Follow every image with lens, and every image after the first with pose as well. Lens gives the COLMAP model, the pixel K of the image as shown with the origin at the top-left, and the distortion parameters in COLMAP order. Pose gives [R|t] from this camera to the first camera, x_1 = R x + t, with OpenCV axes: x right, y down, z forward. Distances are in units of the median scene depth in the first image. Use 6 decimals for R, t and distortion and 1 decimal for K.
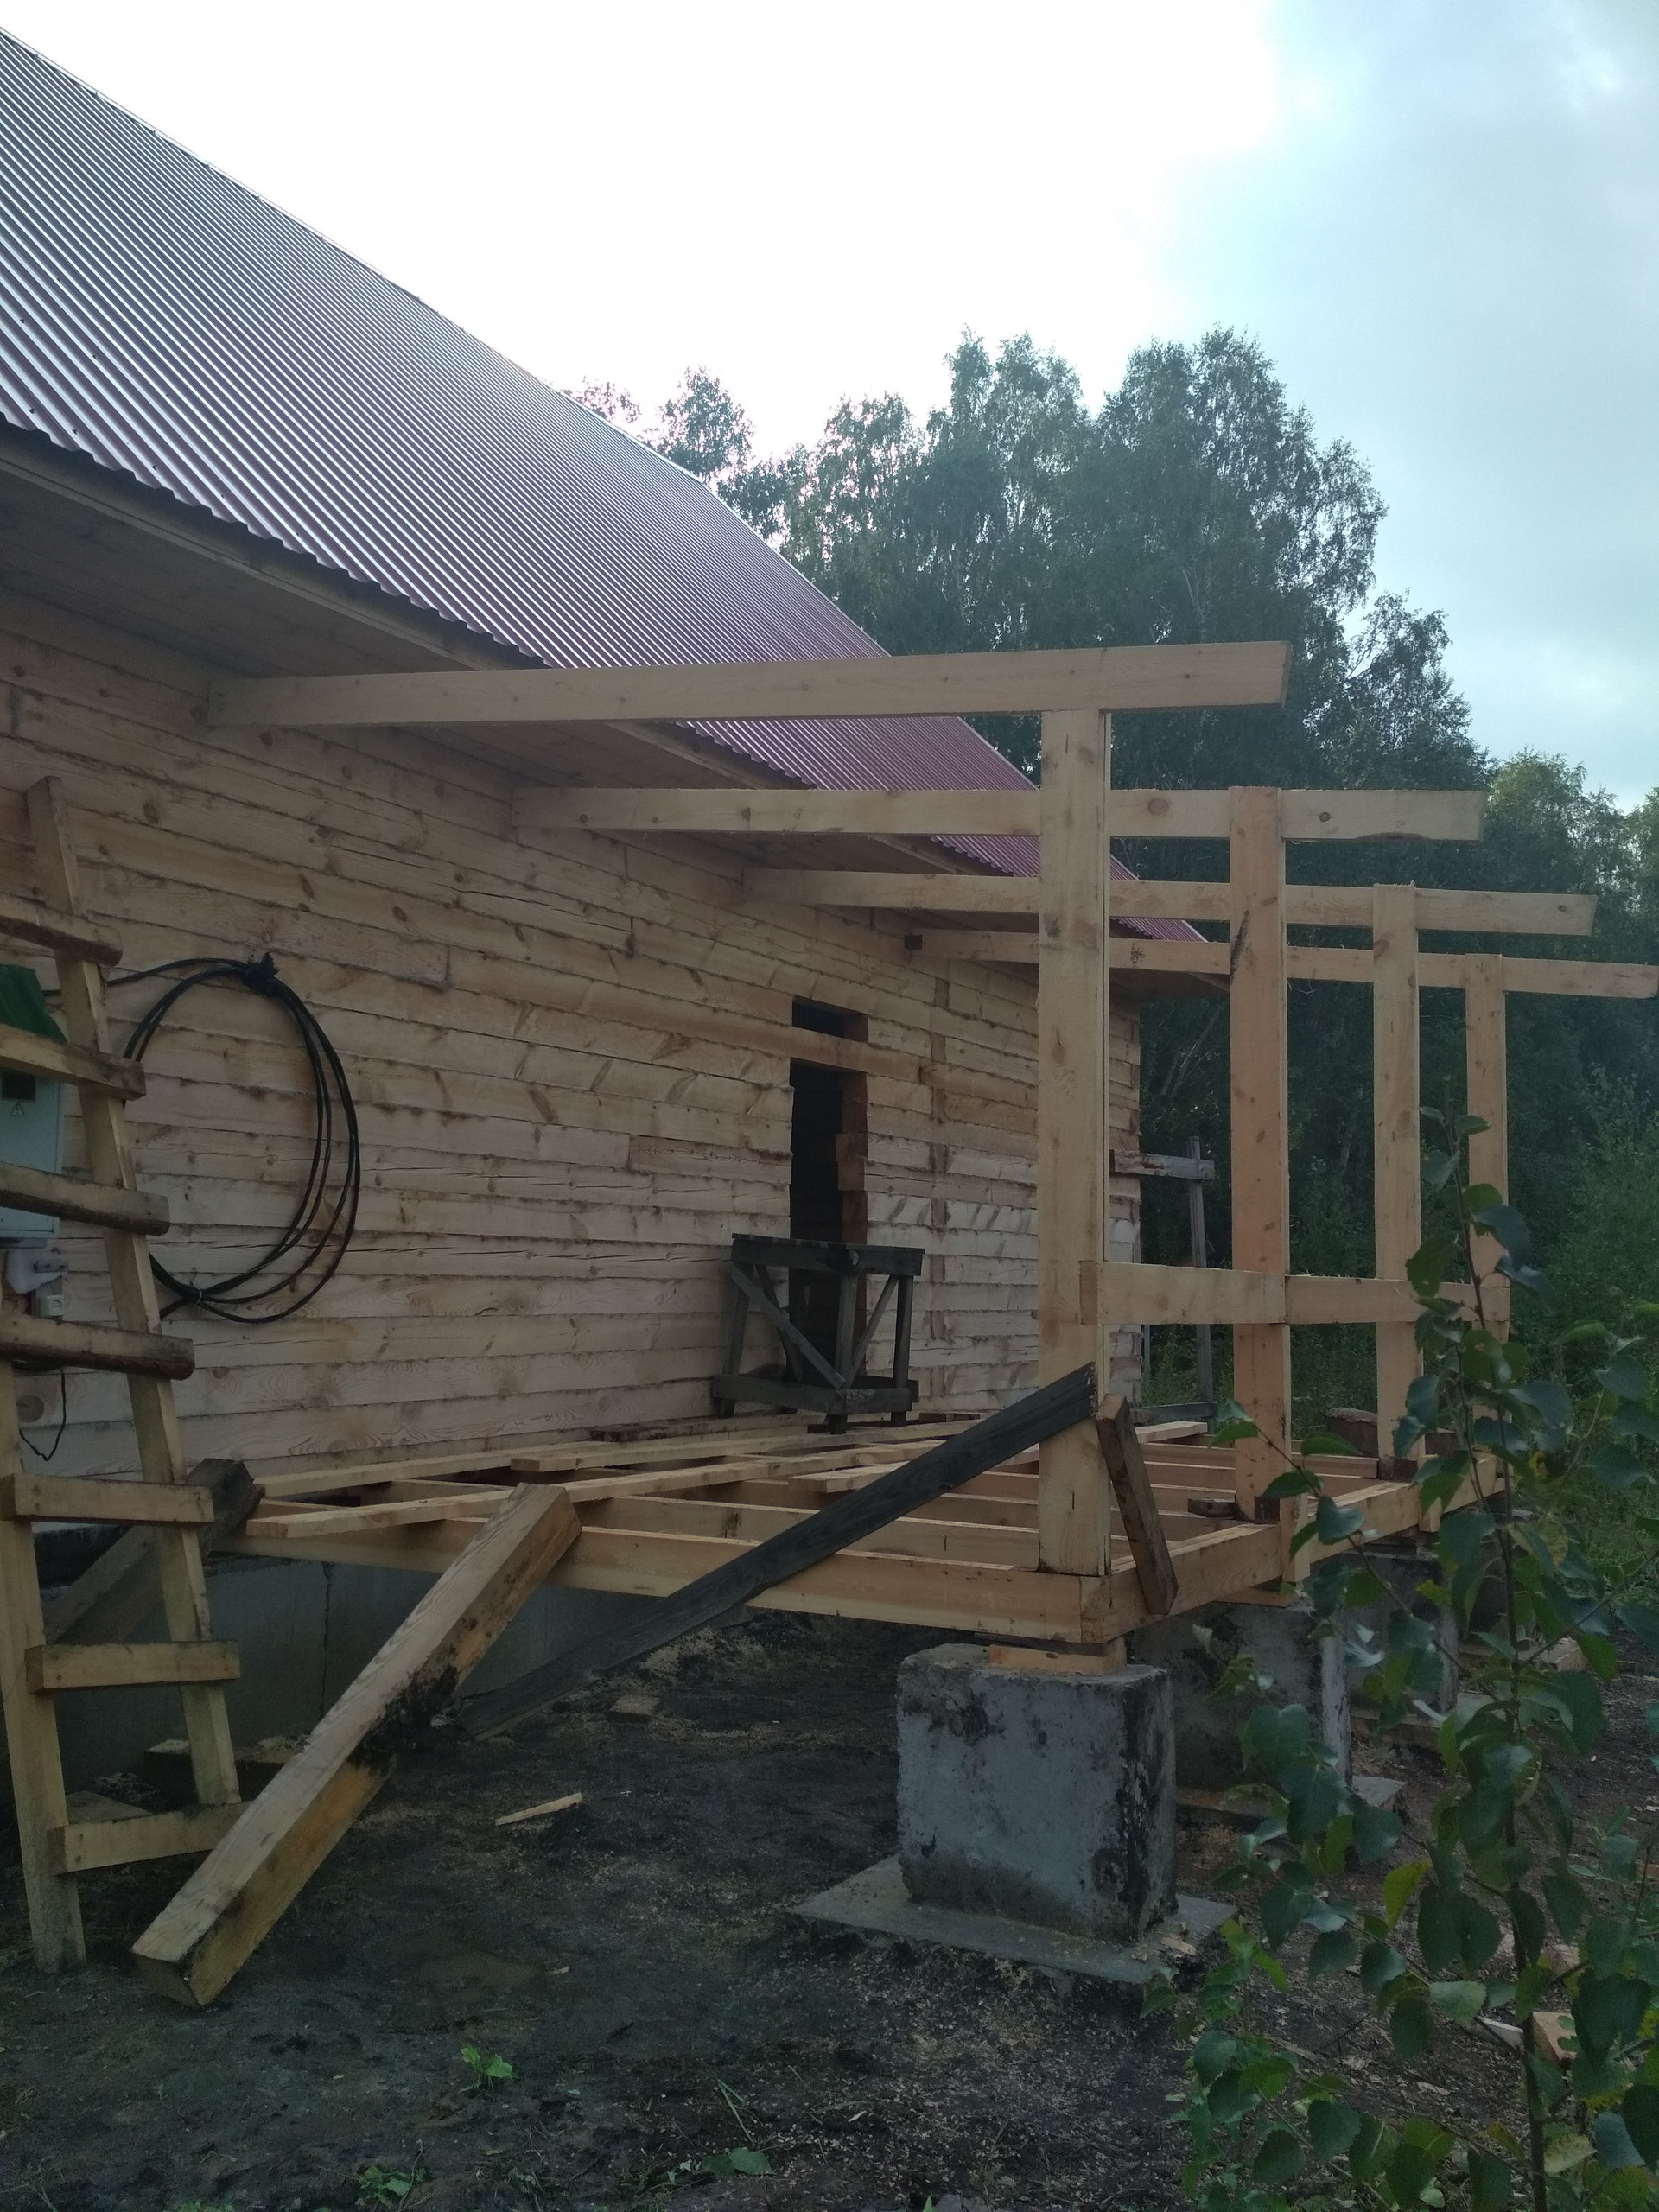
lens RADIAL K [[1974.0, 0, 829.5], [0, 1974.0, 1106.0], [0, 0, 1]] dist [0.215815, -0.001592]
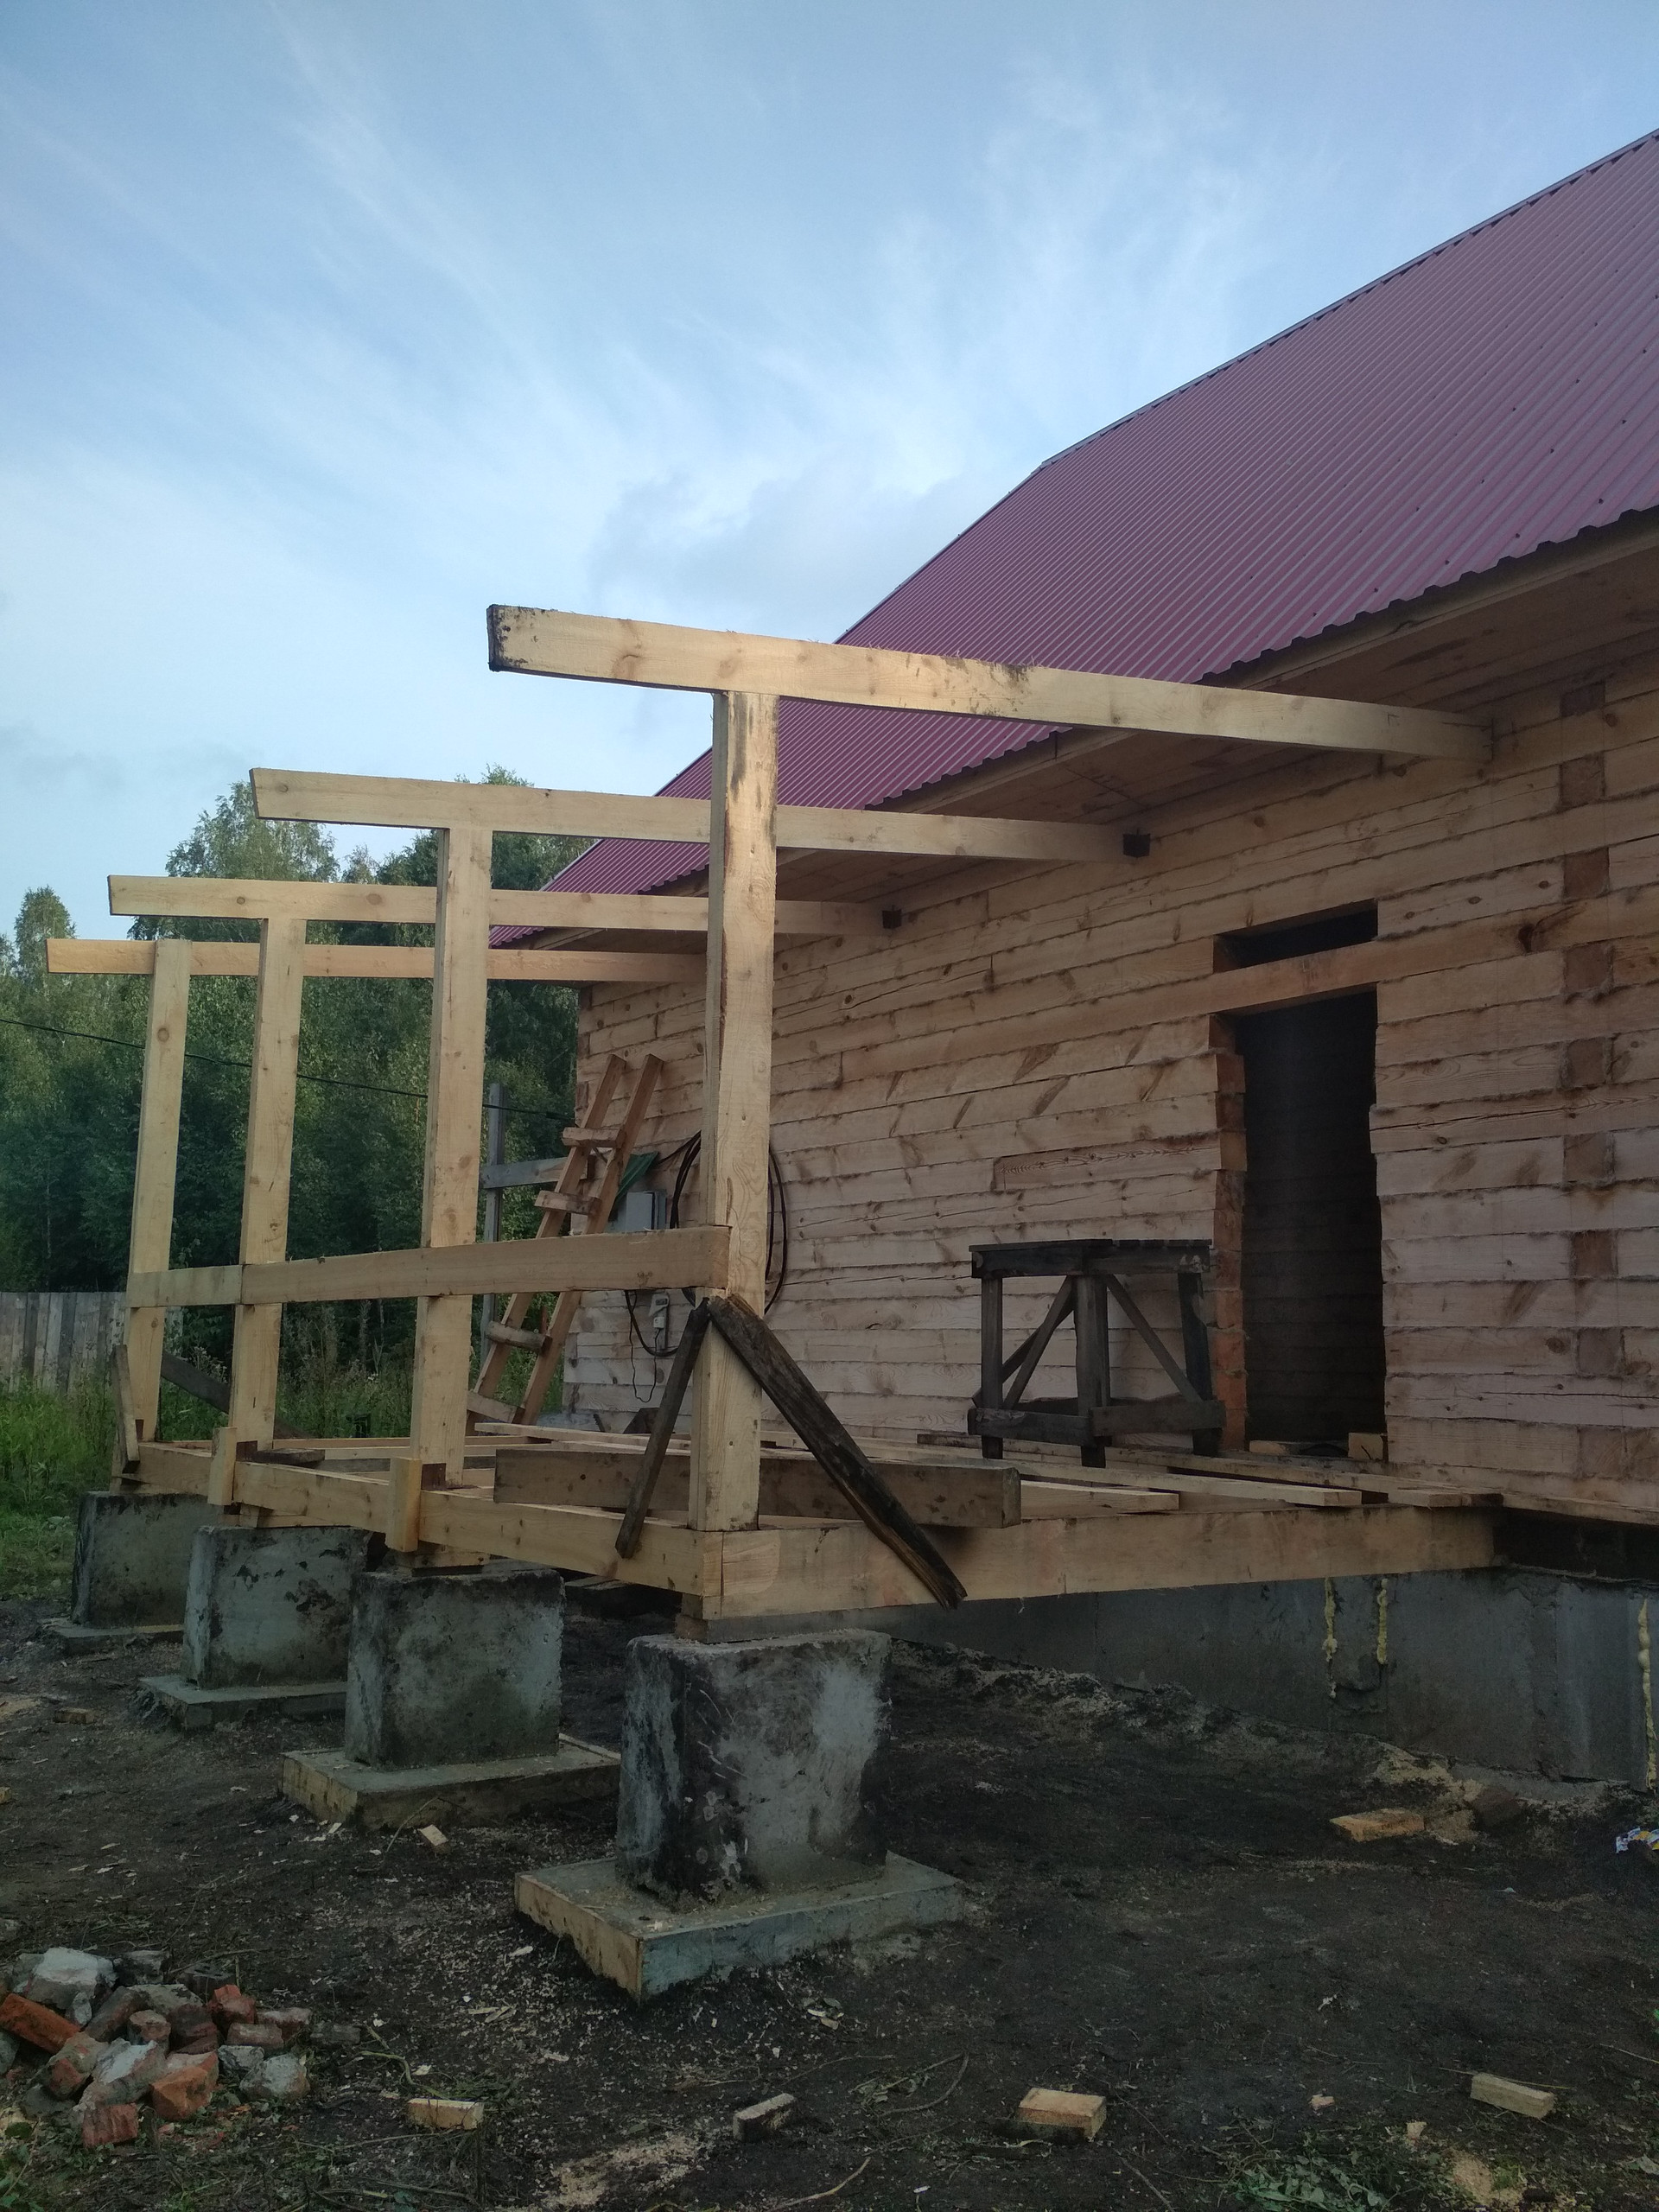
lens RADIAL K [[1974.0, 0, 829.5], [0, 1974.0, 1106.0], [0, 0, 1]] dist [0.215815, -0.001592]
pose [[-0.428670, -0.133931, -0.893479, 0.894772], [0.062712, 0.982155, -0.177311, 0.171024], [0.901282, -0.132040, -0.412621, 1.382246]]
